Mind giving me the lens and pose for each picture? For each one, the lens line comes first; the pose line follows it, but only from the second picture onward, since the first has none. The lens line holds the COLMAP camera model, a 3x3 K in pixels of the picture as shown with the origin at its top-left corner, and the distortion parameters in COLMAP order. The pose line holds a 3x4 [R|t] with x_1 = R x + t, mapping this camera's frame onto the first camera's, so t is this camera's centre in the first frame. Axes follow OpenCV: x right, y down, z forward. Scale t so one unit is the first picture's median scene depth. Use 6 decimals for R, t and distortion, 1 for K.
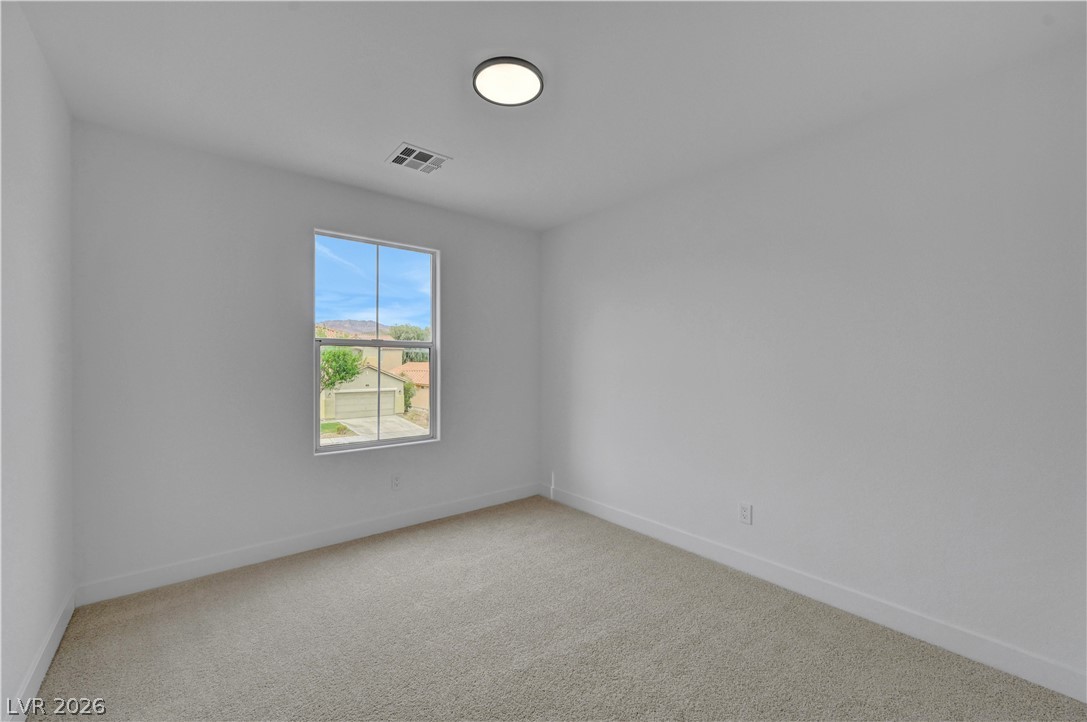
lens RADIAL K [[436.5, 0, 543.7], [0, 436.5, 369.5], [0, 0, 1]] dist [0.010005, -0.000121]
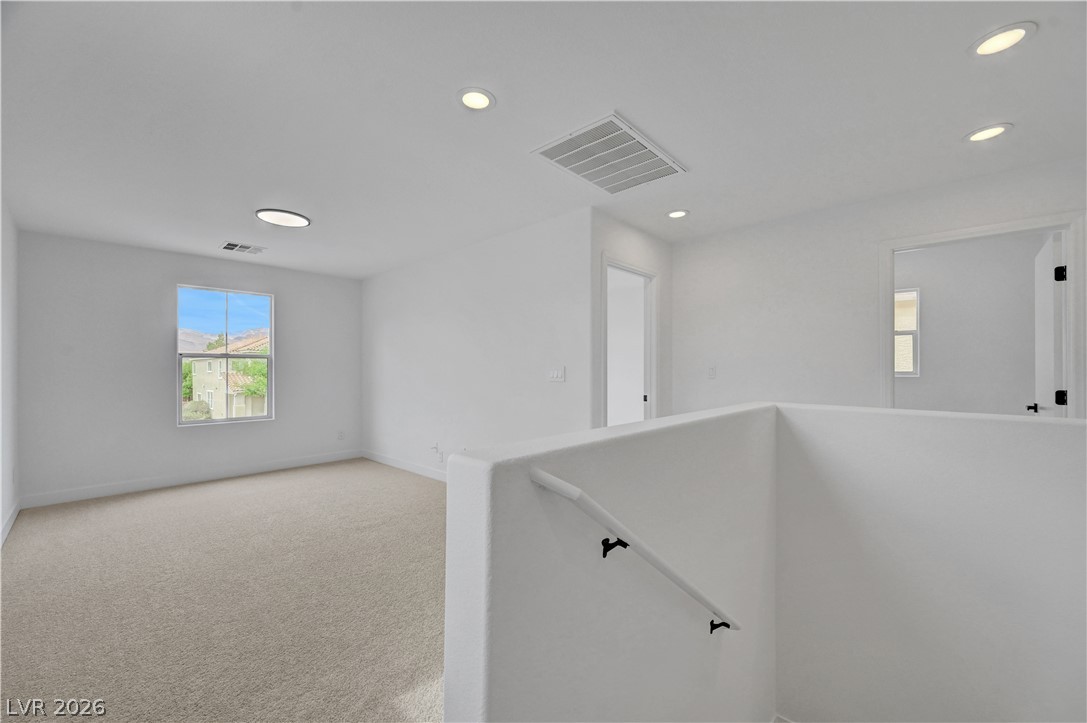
lens RADIAL K [[434.3, 0, 546.0], [0, 434.3, 365.6], [0, 0, 1]] dist [0.000344, 0.000005]
pose [[0.989468, -0.027396, 0.142137, 0.500240], [0.032036, 0.999023, -0.030454, 0.054332], [-0.141164, 0.034687, 0.989378, -0.655572]]
